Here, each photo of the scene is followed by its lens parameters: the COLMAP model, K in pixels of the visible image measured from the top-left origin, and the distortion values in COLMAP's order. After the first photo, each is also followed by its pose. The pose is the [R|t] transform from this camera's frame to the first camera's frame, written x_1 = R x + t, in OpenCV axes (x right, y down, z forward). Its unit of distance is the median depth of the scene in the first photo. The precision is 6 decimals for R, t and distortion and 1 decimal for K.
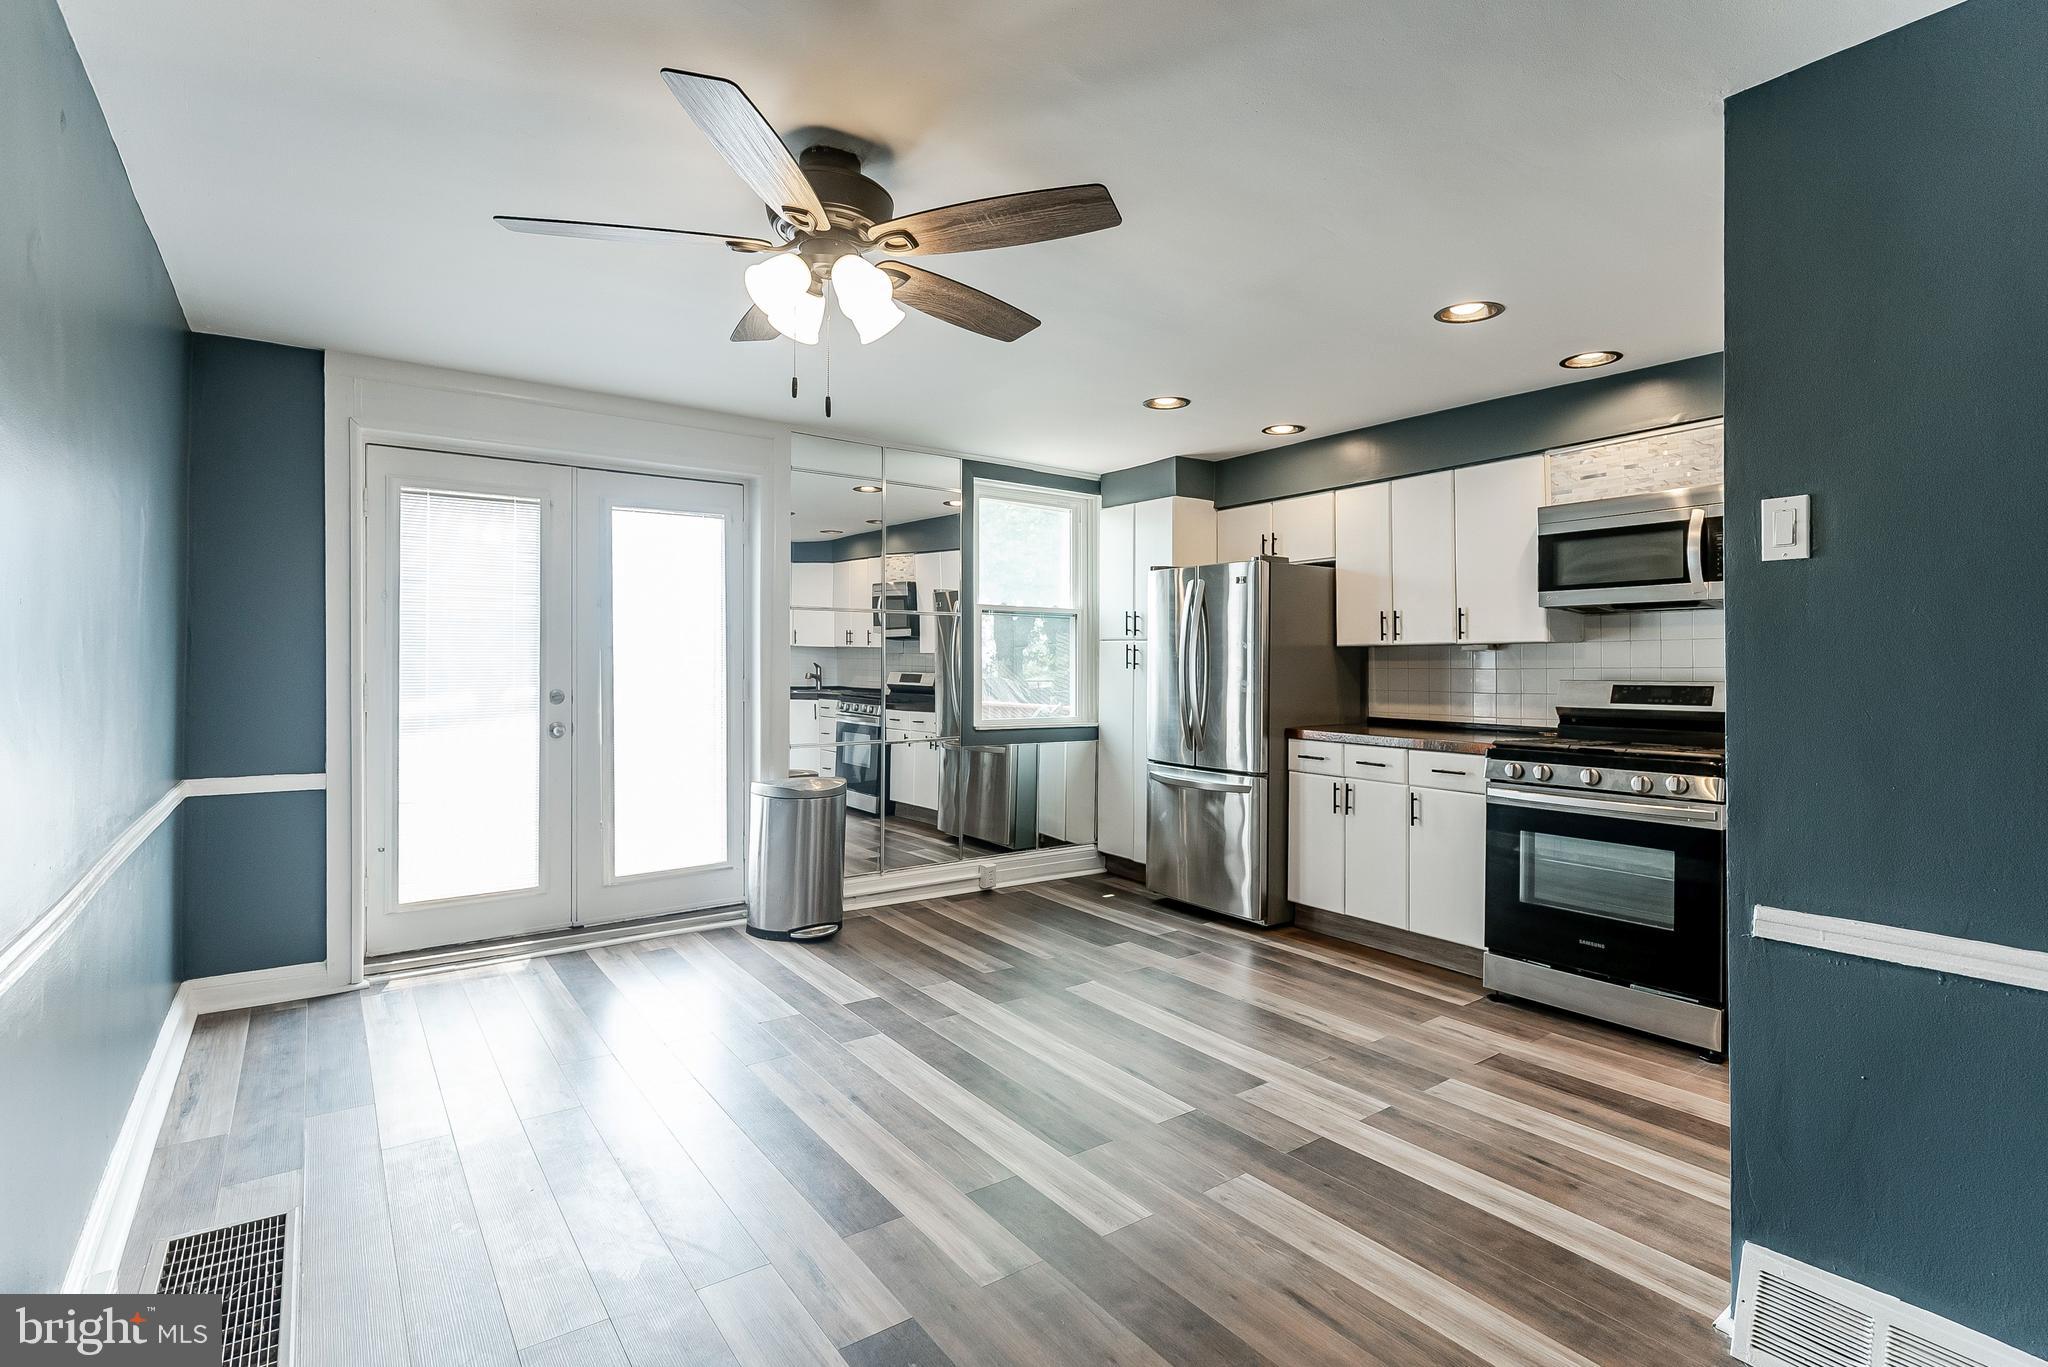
lens RADIAL K [[970.0, 0, 1027.5], [0, 970.0, 657.7], [0, 0, 1]] dist [-0.000428, -0.000270]
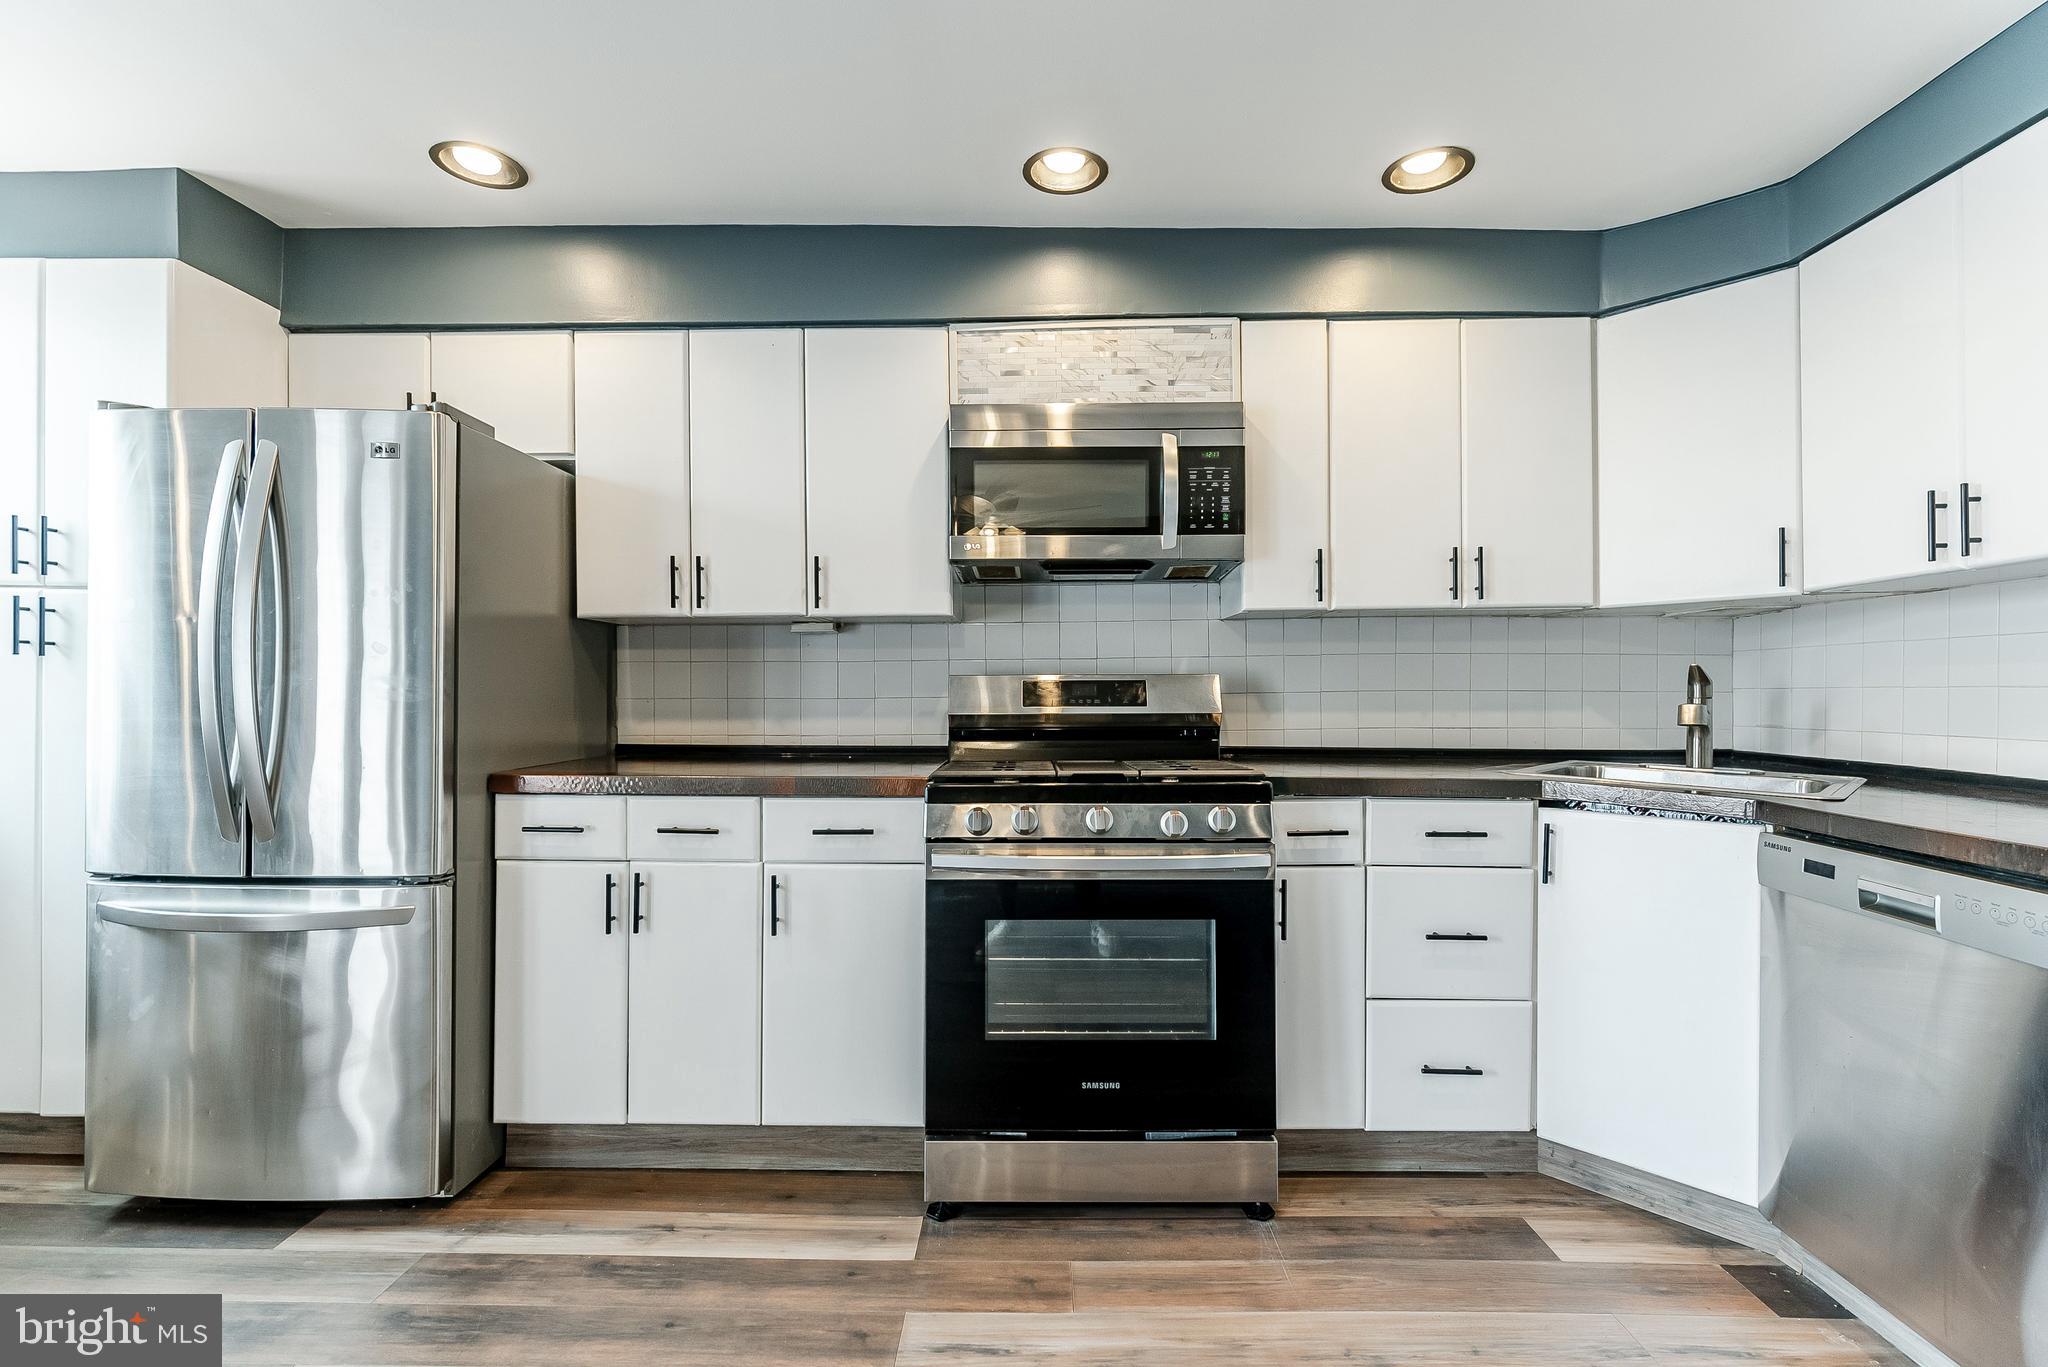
lens RADIAL K [[940.9, 0, 1036.8], [0, 940.9, 692.1], [0, 0, 1]] dist [0.000284, -0.000692]
pose [[0.601419, -0.002297, 0.798931, 0.060030], [-0.003059, 0.999982, 0.005179, 0.031572], [-0.798928, -0.005559, 0.601401, 0.559466]]
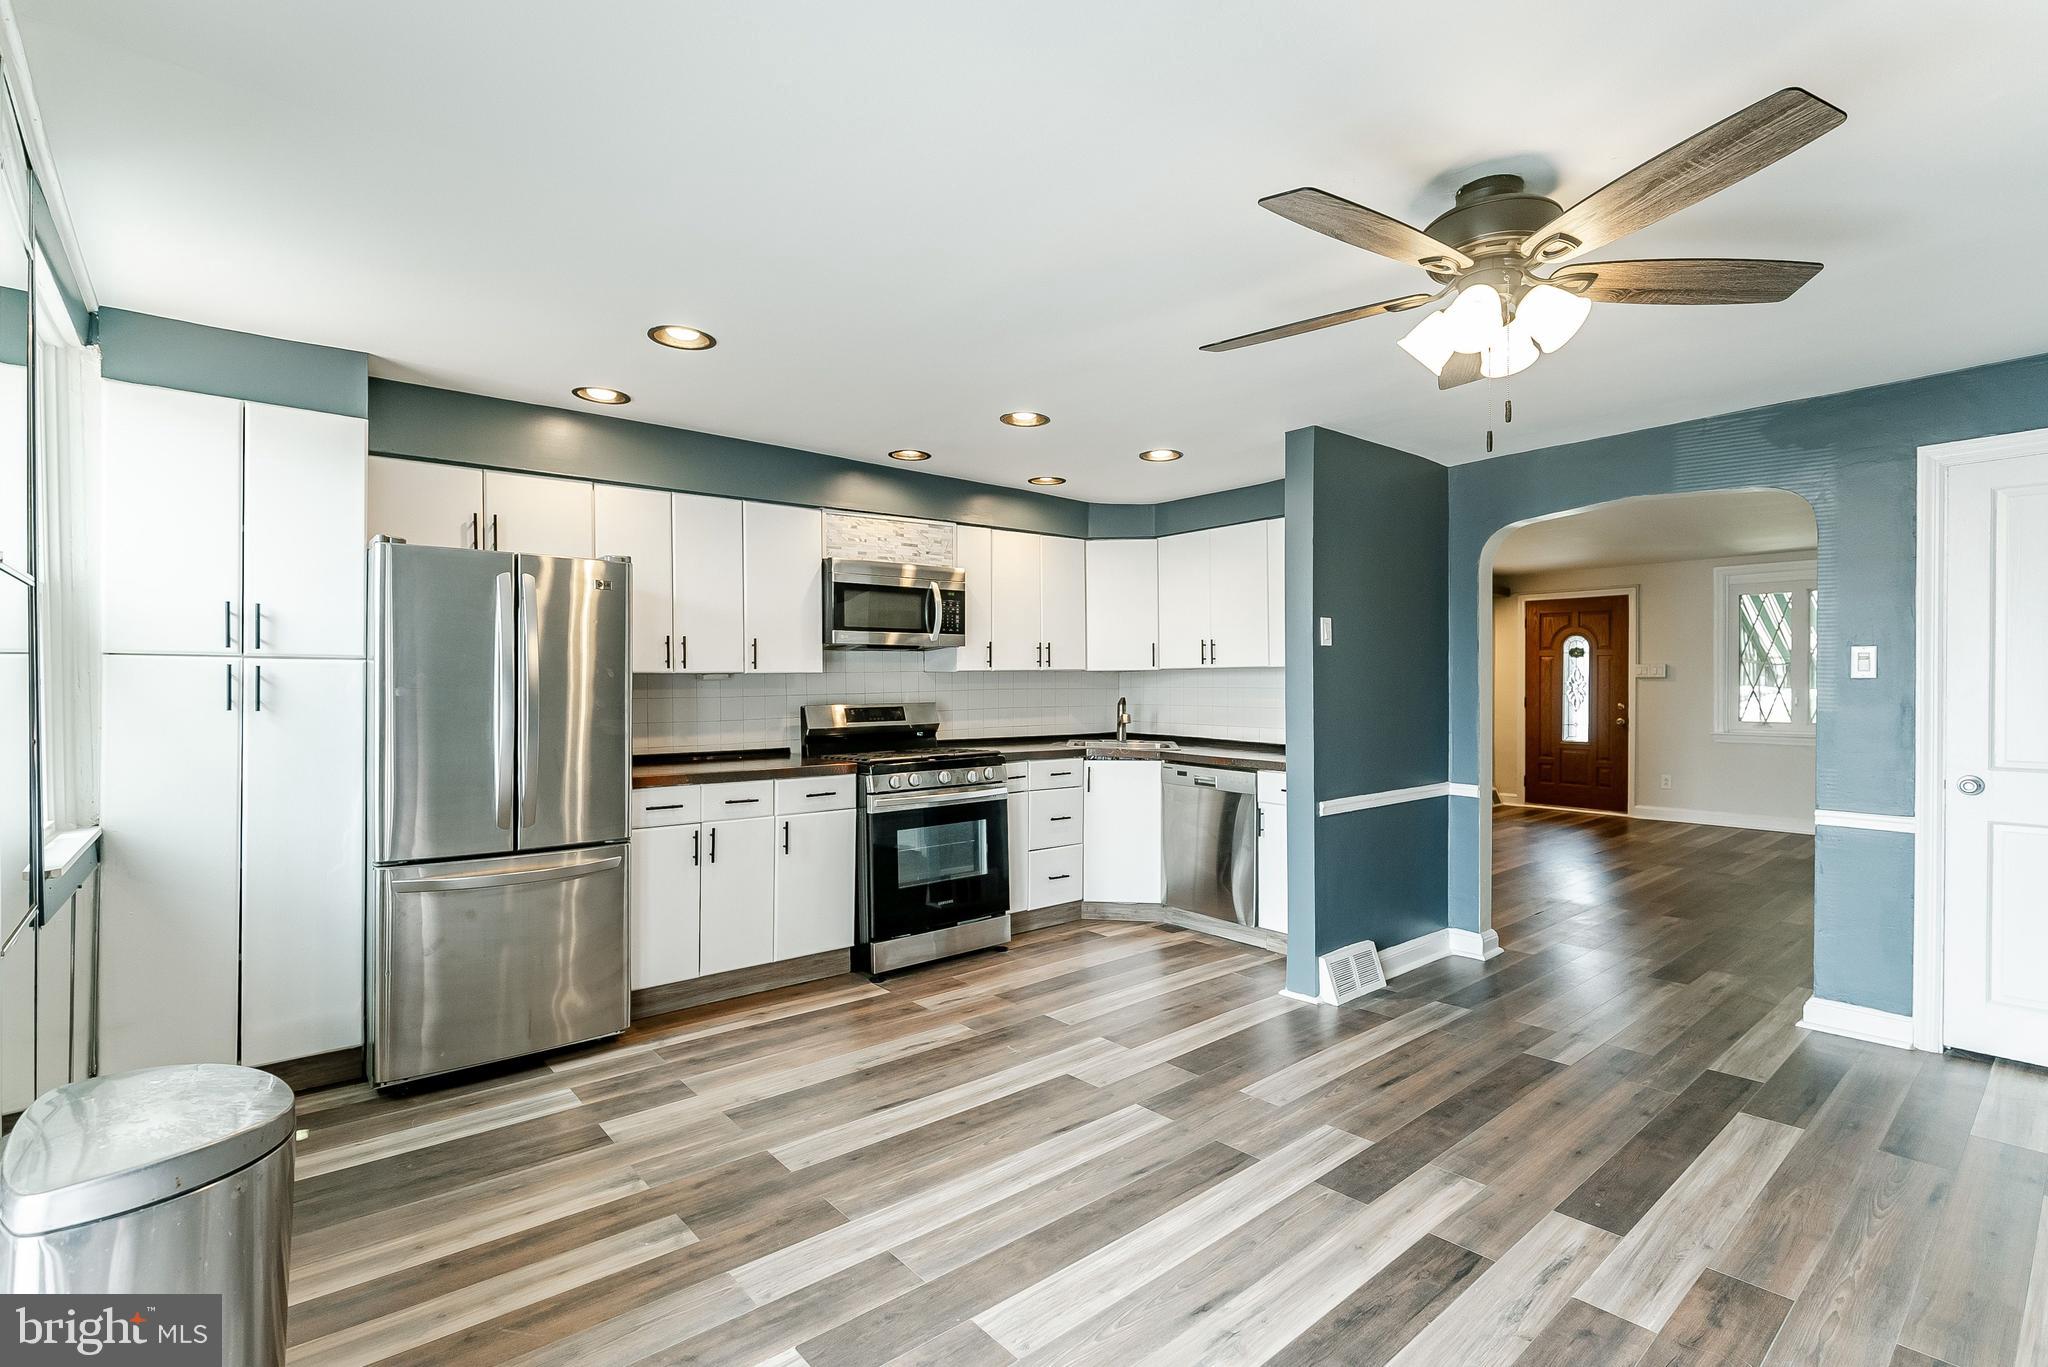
lens RADIAL K [[937.8, 0, 1042.8], [0, 937.8, 683.6], [0, 0, 1]] dist [-0.000469, -0.000159]
pose [[-0.078524, -0.005329, 0.996898, -0.594661], [-0.003251, 0.999982, 0.005089, -0.010168], [-0.996907, -0.002841, -0.078540, 0.811020]]
